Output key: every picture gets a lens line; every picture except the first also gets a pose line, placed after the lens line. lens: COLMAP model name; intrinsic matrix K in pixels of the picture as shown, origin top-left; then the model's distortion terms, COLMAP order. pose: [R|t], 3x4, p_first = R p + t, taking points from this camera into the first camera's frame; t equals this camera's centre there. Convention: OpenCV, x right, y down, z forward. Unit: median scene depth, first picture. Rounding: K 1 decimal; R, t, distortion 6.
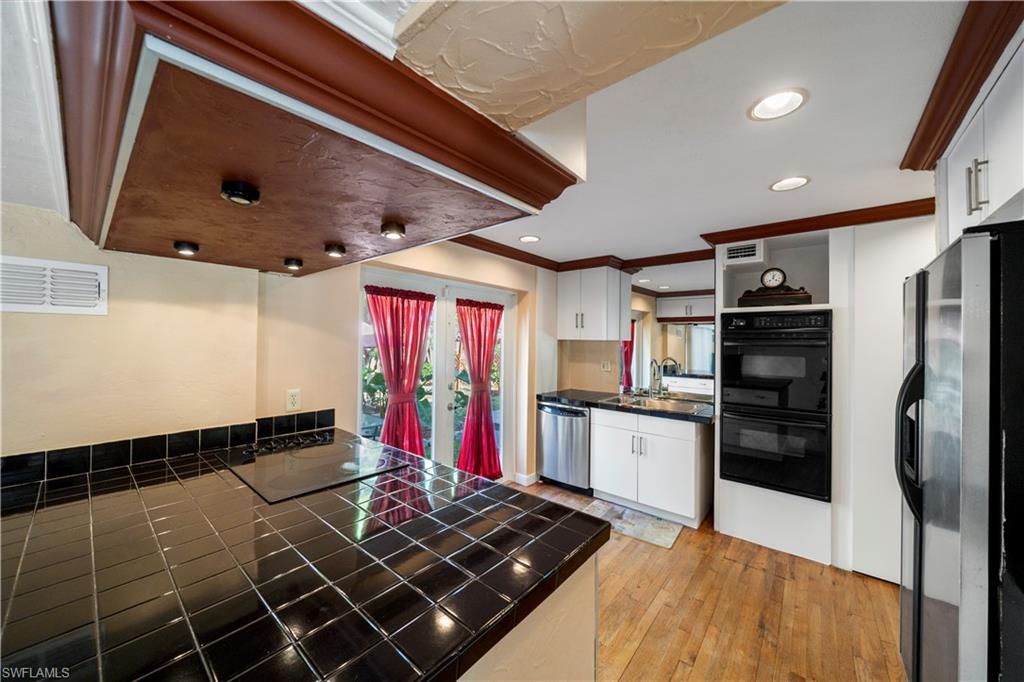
lens RADIAL K [[365.8, 0, 512.0], [0, 365.8, 341.0], [0, 0, 1]] dist [-0.000305, -0.000005]
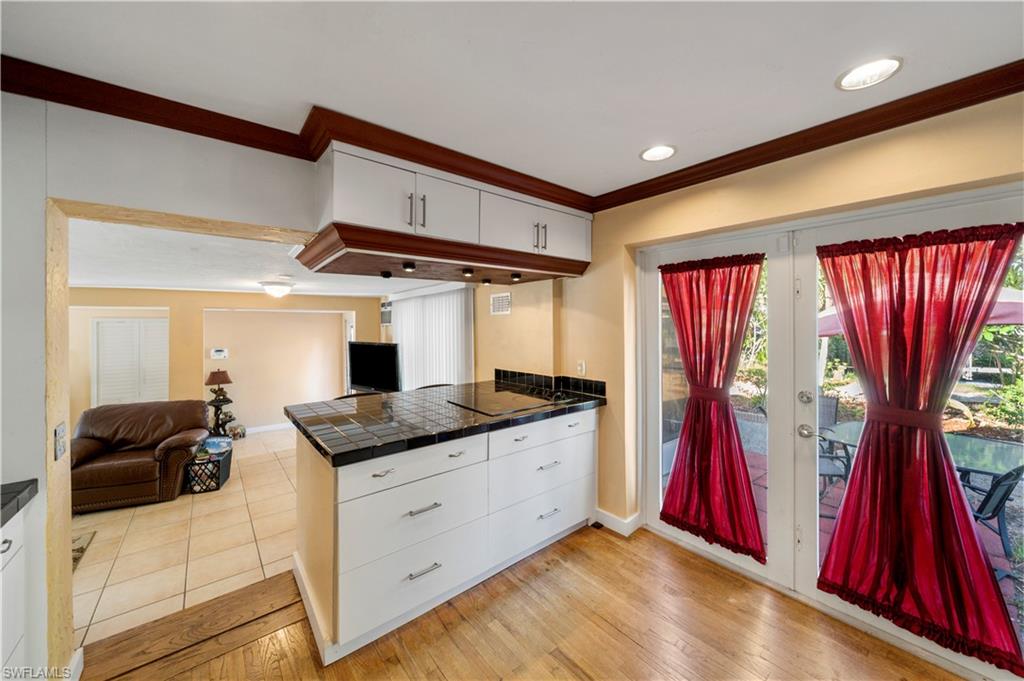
lens RADIAL K [[375.9, 0, 510.9], [0, 375.9, 324.6], [0, 0, 1]] dist [0.000496, 0.000015]
pose [[-0.179266, -0.005870, -0.983783, 0.623020], [0.009943, 0.999920, -0.007778, 0.006747], [0.983750, -0.011176, -0.179193, 0.759744]]
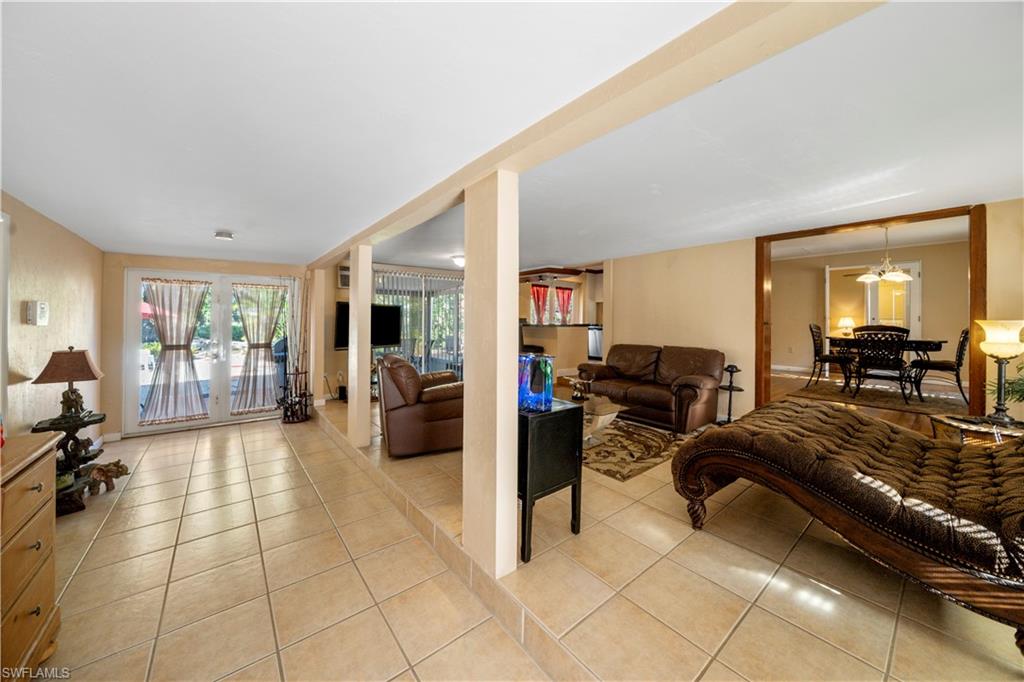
lens RADIAL K [[358.4, 0, 512.9], [0, 358.4, 323.2], [0, 0, 1]] dist [-0.000108, 0.000006]
pose [[0.982338, -0.002764, -0.187097, 0.042547], [0.003572, 0.999986, 0.003981, 0.173209], [0.187083, -0.004579, 0.982333, -2.012218]]
